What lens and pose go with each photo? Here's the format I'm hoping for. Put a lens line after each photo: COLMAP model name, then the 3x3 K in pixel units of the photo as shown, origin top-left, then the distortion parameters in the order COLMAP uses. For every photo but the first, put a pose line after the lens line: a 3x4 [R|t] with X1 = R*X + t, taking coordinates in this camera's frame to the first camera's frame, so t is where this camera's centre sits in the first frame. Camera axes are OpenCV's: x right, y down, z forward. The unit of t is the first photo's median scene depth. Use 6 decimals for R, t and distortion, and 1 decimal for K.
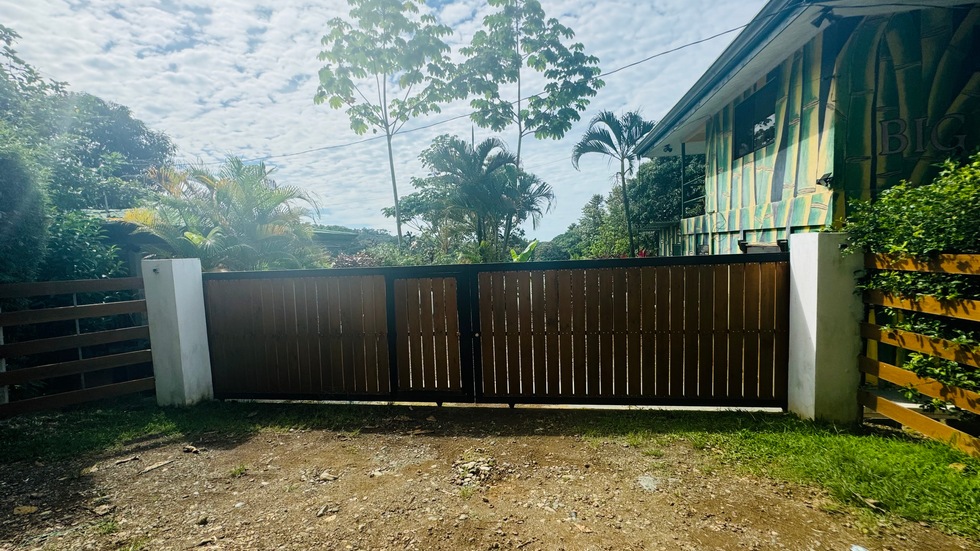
lens RADIAL K [[388.8, 0, 492.3], [0, 388.8, 274.7], [0, 0, 1]] dist [-0.000993, -0.000005]
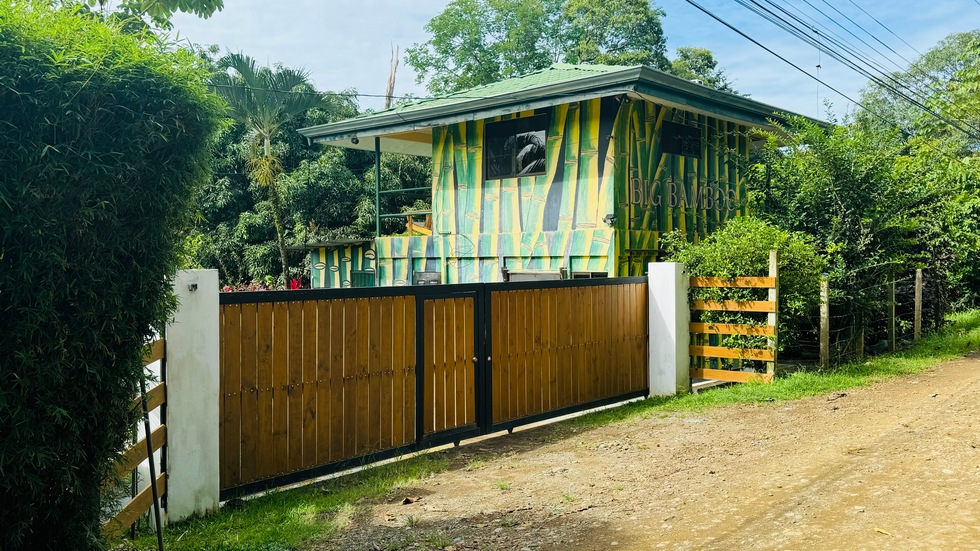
lens RADIAL K [[814.1, 0, 492.3], [0, 814.1, 280.3], [0, 0, 1]] dist [0.086352, -0.002054]
pose [[0.552591, 0.016193, 0.833295, -1.088045], [0.043944, 0.997854, -0.048532, 0.040300], [-0.832293, 0.063437, 0.550694, -0.064336]]
